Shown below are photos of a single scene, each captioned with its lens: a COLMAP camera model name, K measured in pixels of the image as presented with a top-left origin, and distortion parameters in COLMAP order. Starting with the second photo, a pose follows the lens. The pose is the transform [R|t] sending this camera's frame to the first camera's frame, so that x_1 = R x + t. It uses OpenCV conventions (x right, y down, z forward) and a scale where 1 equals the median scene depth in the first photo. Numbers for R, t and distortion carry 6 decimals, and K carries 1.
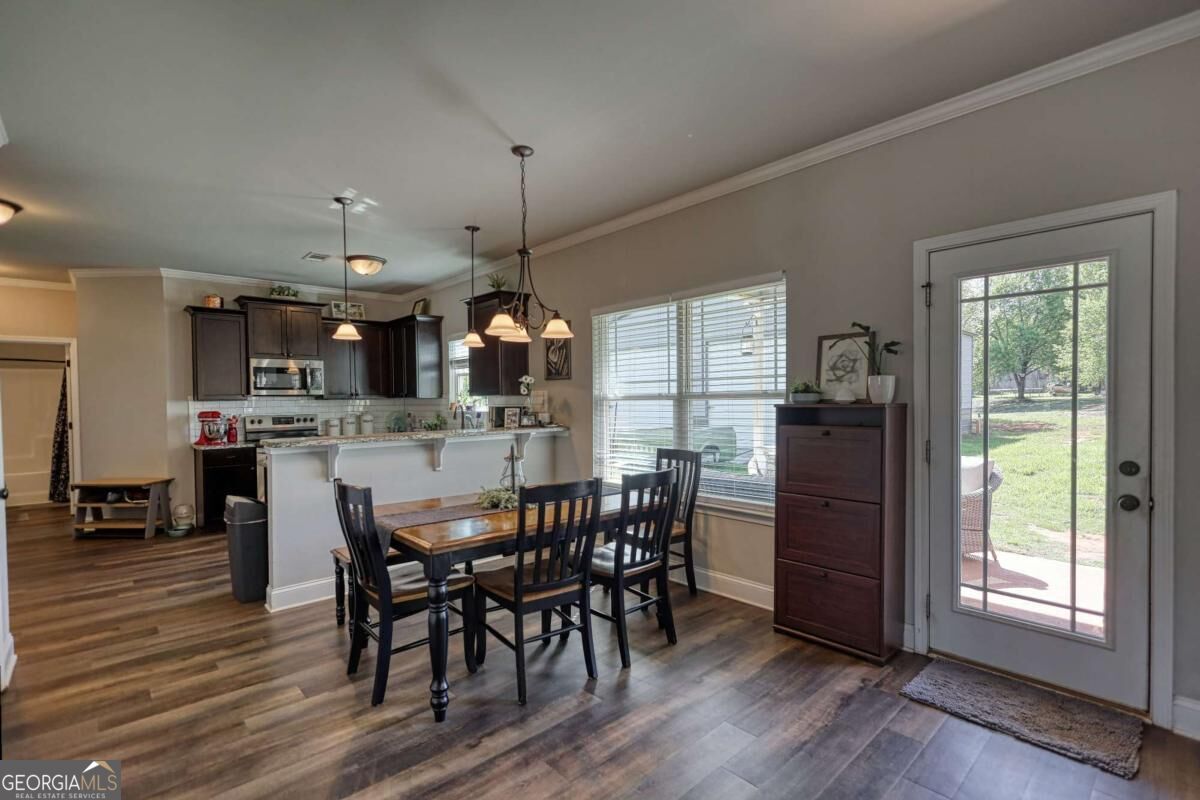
lens RADIAL K [[560.9, 0, 607.3], [0, 560.9, 410.2], [0, 0, 1]] dist [0.000765, 0.000132]
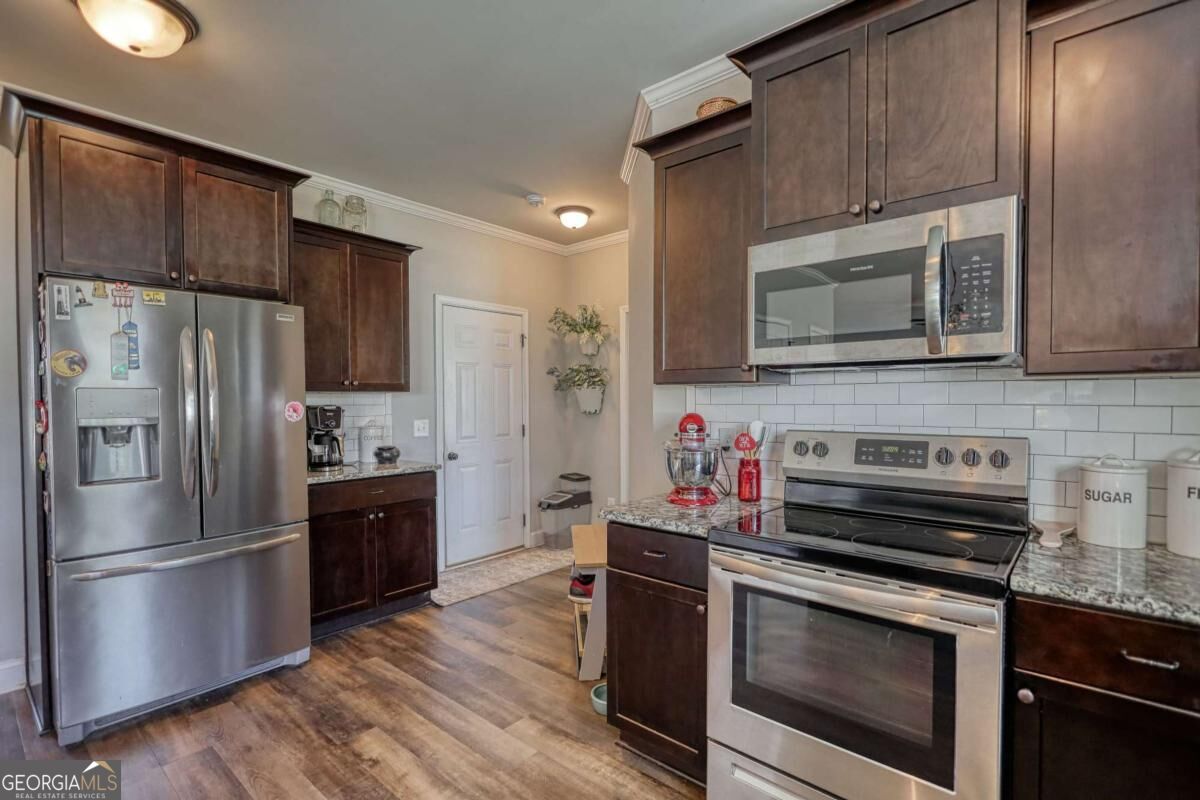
lens RADIAL K [[559.5, 0, 614.7], [0, 559.5, 413.0], [0, 0, 1]] dist [0.001284, 0.000519]
pose [[0.134304, 0.036975, -0.990250, -0.386403], [-0.017674, 0.999234, 0.034913, -0.012019], [0.990783, 0.012812, 0.134855, 1.021462]]
